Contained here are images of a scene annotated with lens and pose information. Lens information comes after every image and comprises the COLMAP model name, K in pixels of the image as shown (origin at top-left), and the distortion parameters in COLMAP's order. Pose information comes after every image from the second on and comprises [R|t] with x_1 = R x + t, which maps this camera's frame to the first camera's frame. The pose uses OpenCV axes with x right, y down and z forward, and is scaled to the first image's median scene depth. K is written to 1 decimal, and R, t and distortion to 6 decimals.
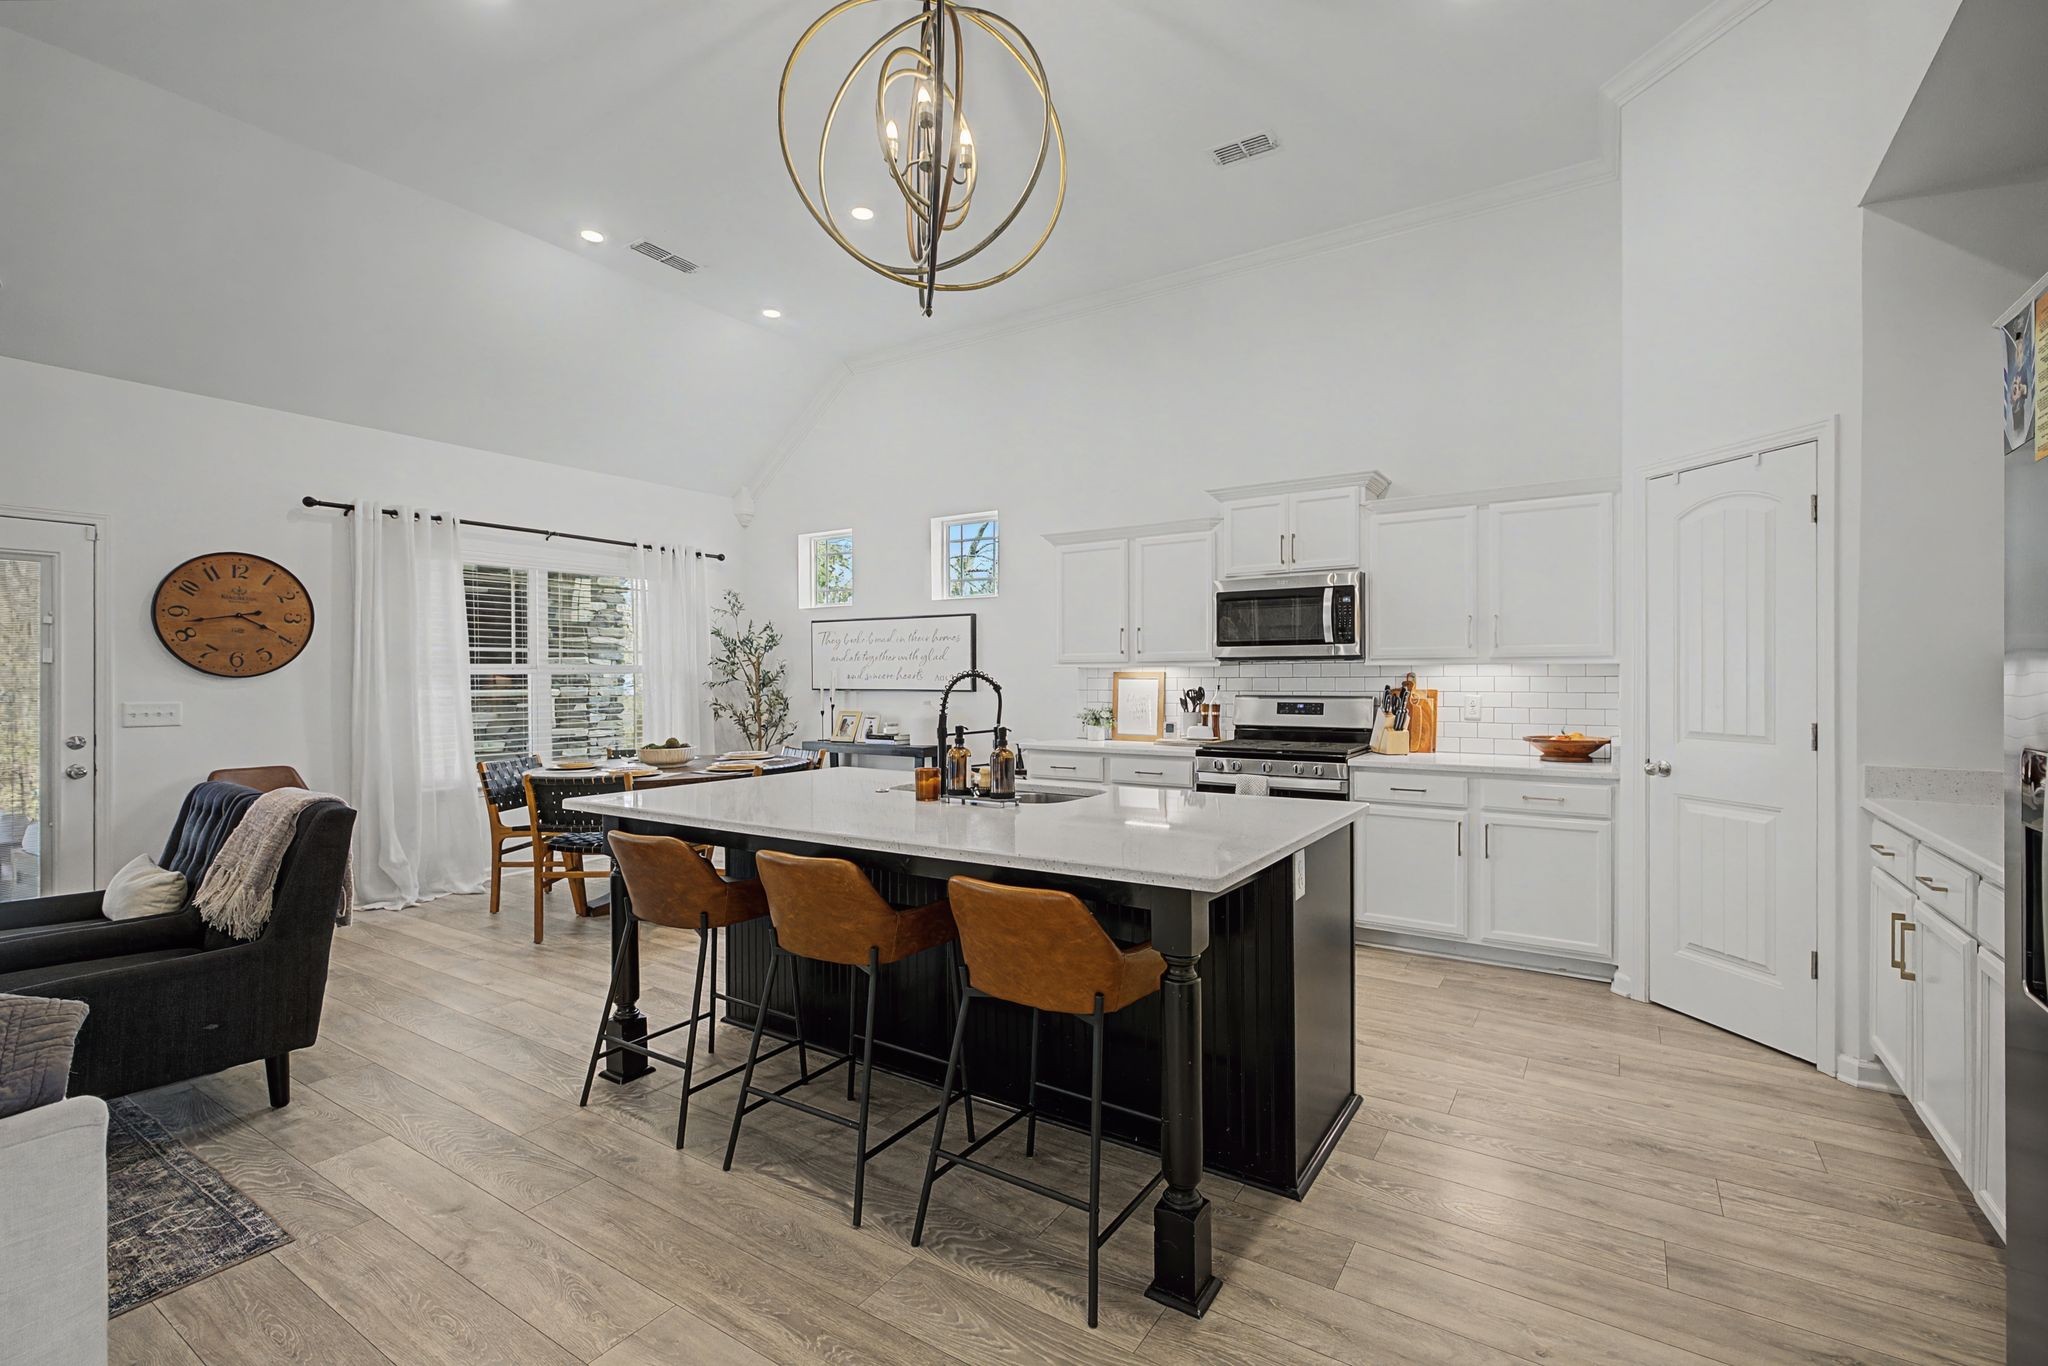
lens RADIAL K [[922.6, 0, 1015.4], [0, 922.6, 678.0], [0, 0, 1]] dist [0.023951, -0.000278]
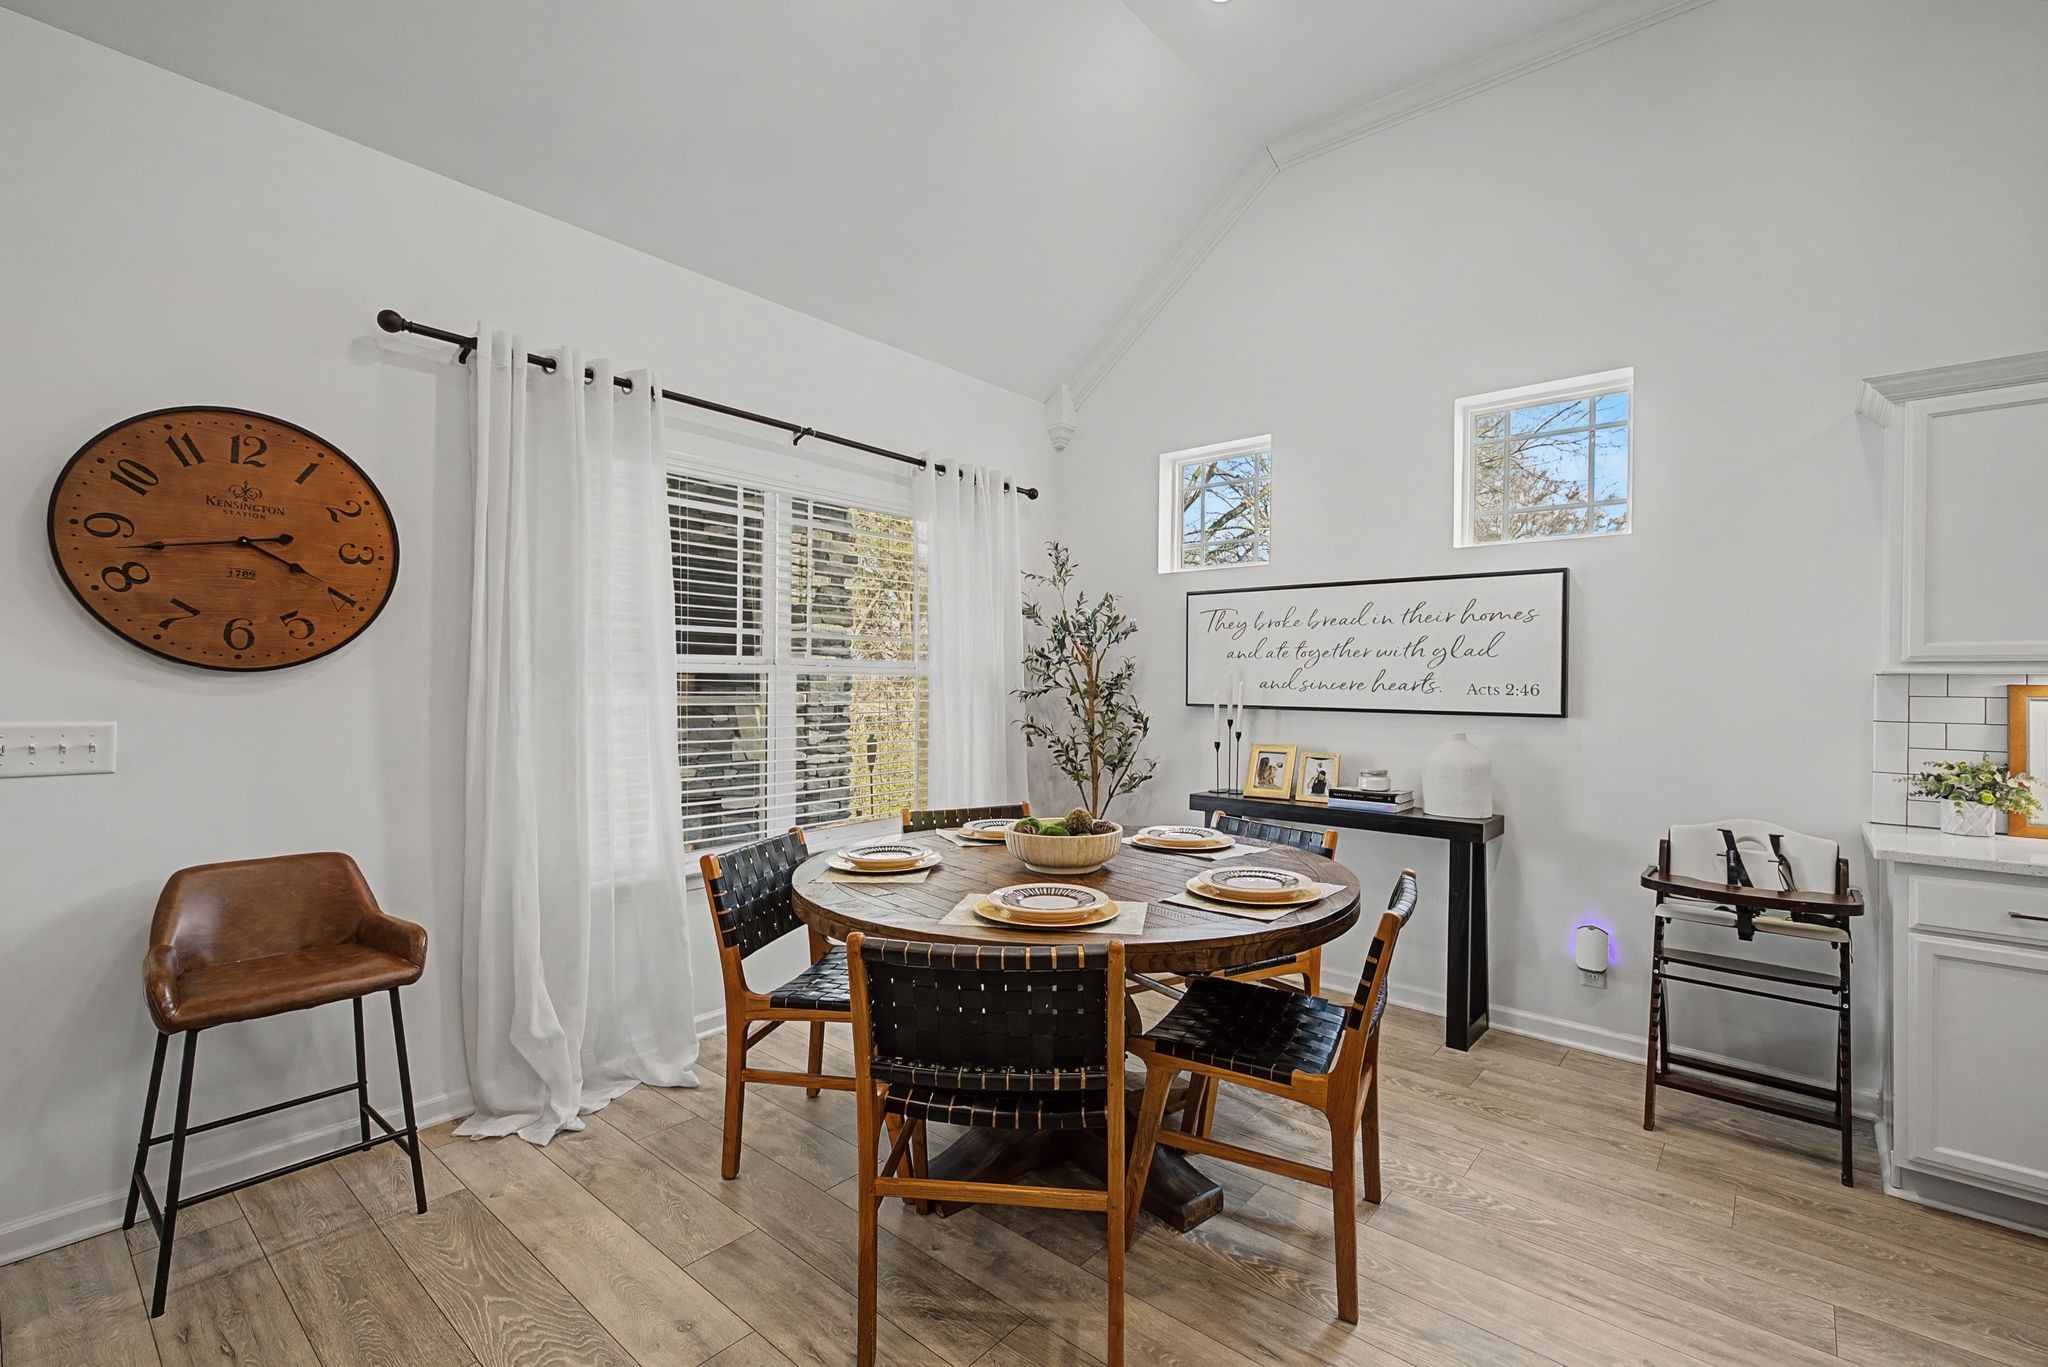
lens RADIAL K [[922.6, 0, 1034.7], [0, 922.6, 683.2], [0, 0, 1]] dist [0.023951, -0.000278]
pose [[0.992681, 0.014718, -0.119866, -0.310508], [-0.014840, 0.999890, -0.000125, -0.000398], [0.119851, 0.001903, 0.992790, 0.483237]]
